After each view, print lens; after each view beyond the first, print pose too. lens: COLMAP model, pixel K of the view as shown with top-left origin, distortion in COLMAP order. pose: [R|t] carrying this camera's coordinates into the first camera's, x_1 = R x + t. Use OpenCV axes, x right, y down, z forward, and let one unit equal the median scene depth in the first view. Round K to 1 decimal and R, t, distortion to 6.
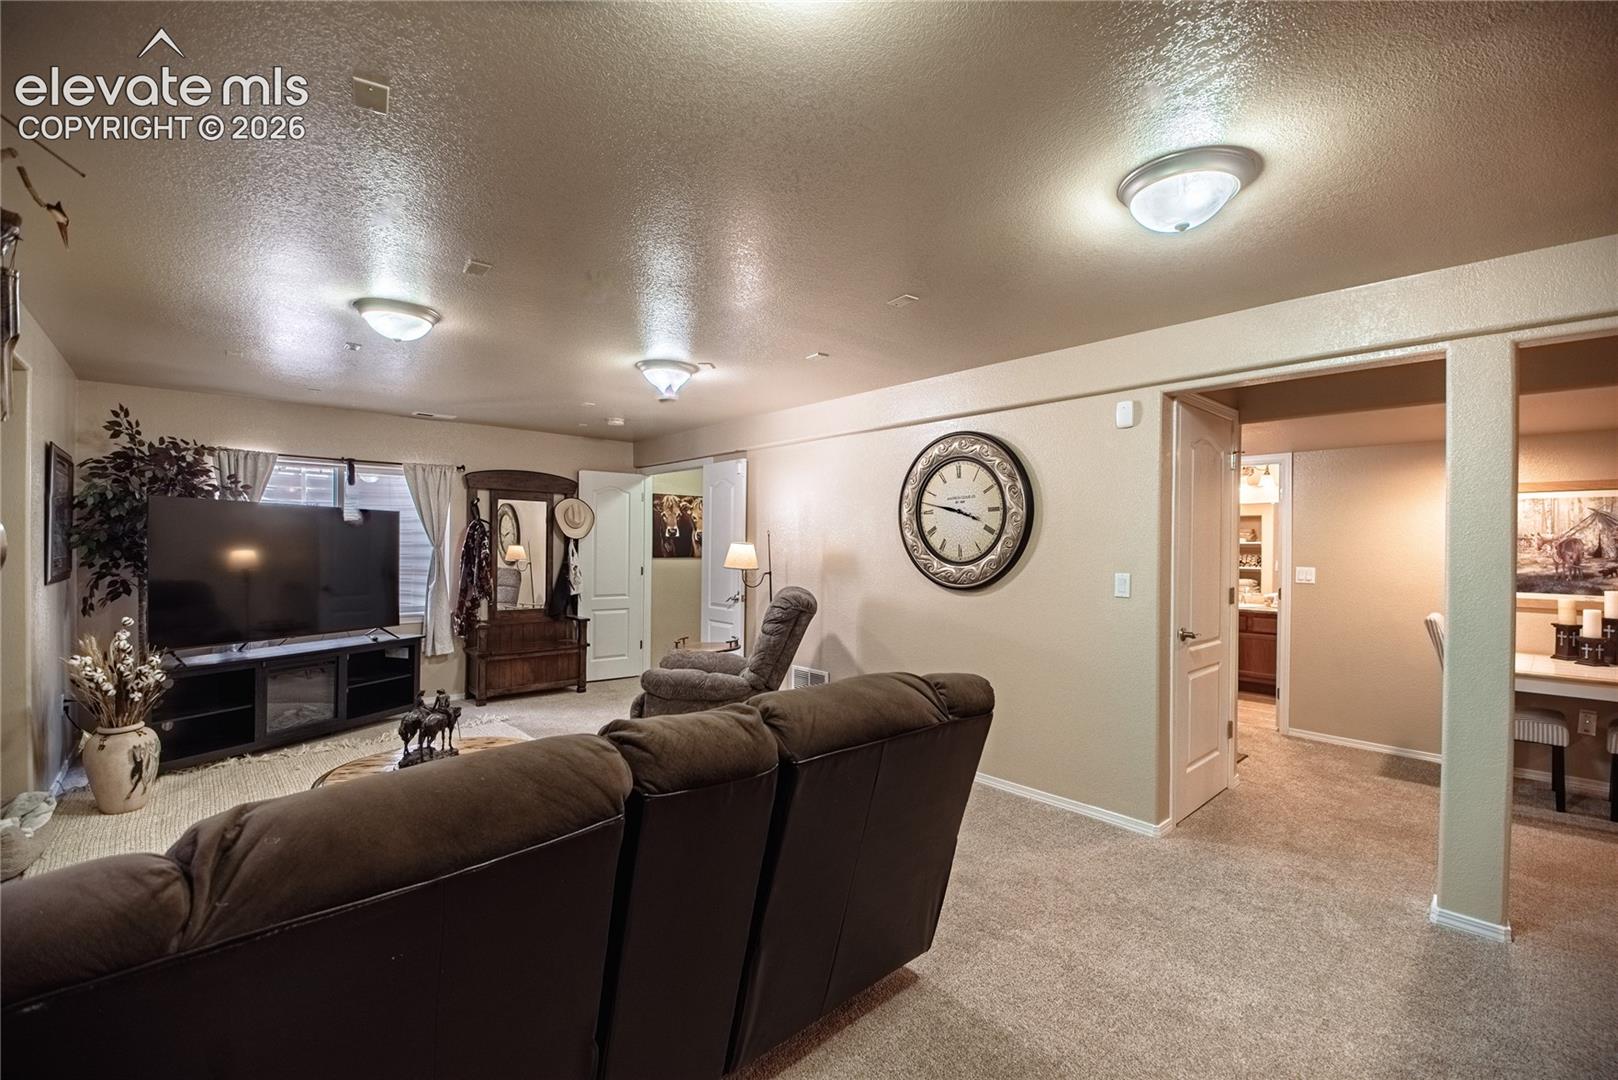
lens RADIAL K [[704.7, 0, 814.6], [0, 704.7, 543.7], [0, 0, 1]] dist [-0.003018, -0.000493]
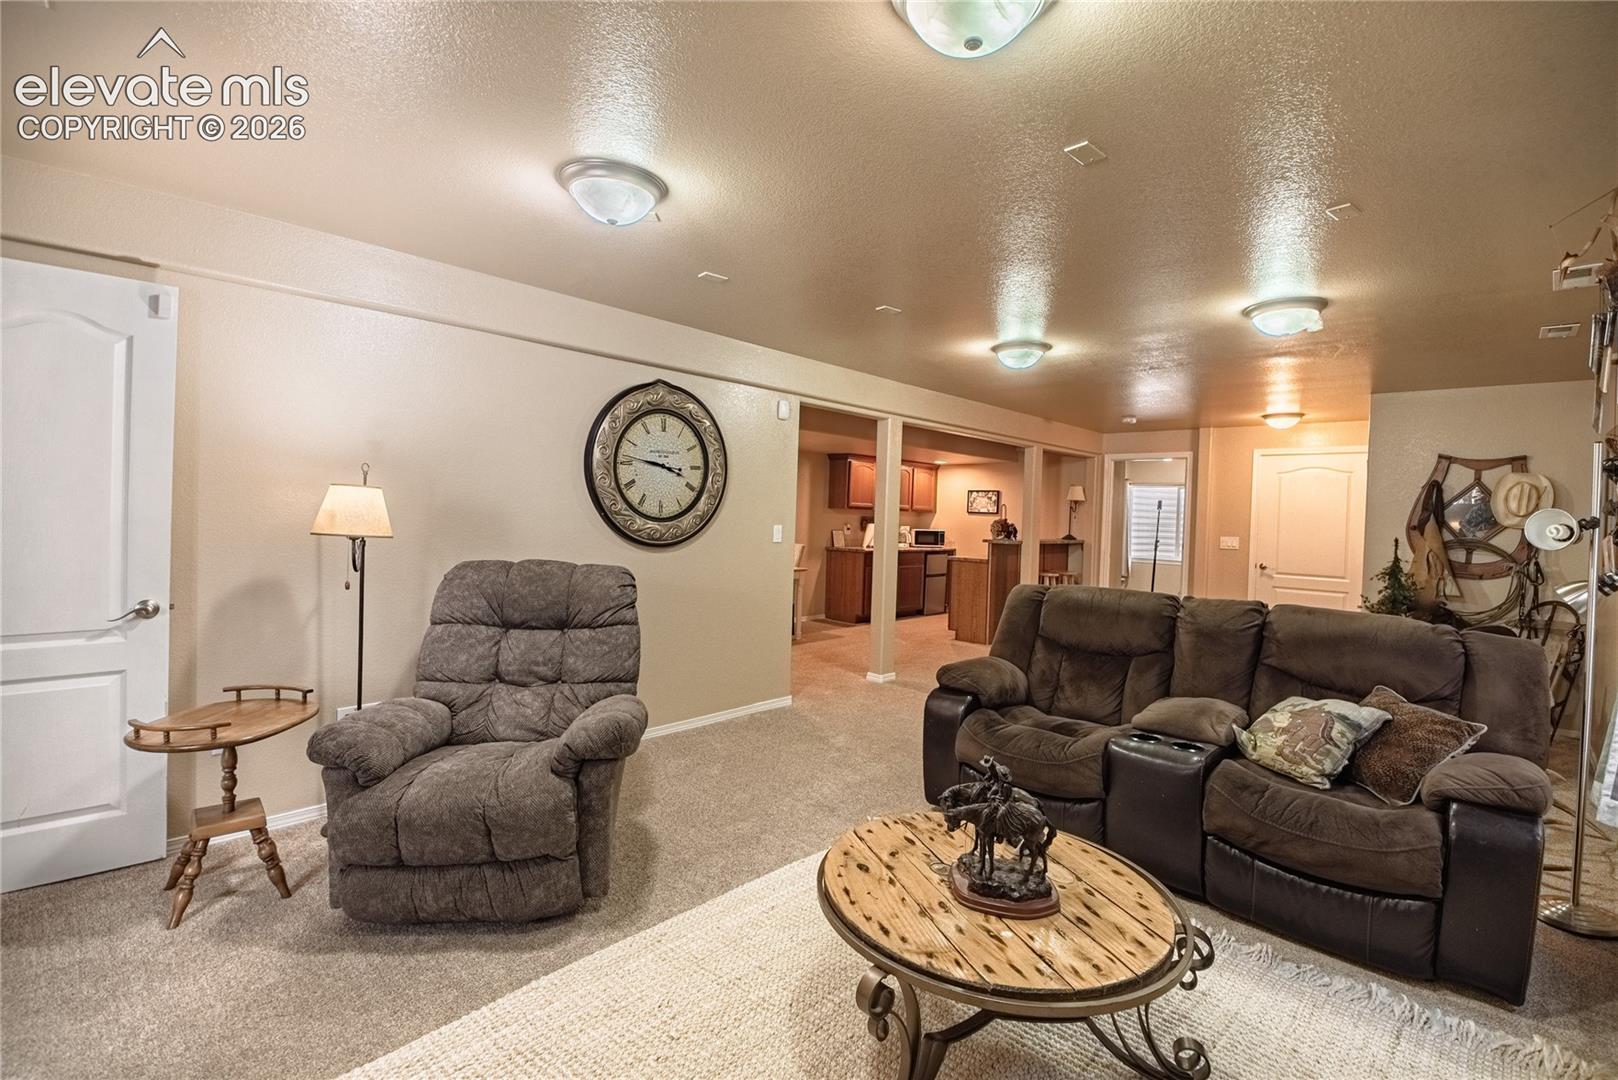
lens RADIAL K [[704.7, 0, 819.3], [0, 704.7, 532.3], [0, 0, 1]] dist [-0.003018, -0.000493]
pose [[-0.093329, -0.040369, 0.994817, -0.823766], [-0.037422, 0.998614, 0.037012, 0.001213], [-0.994932, -0.033774, -0.094710, 0.920465]]
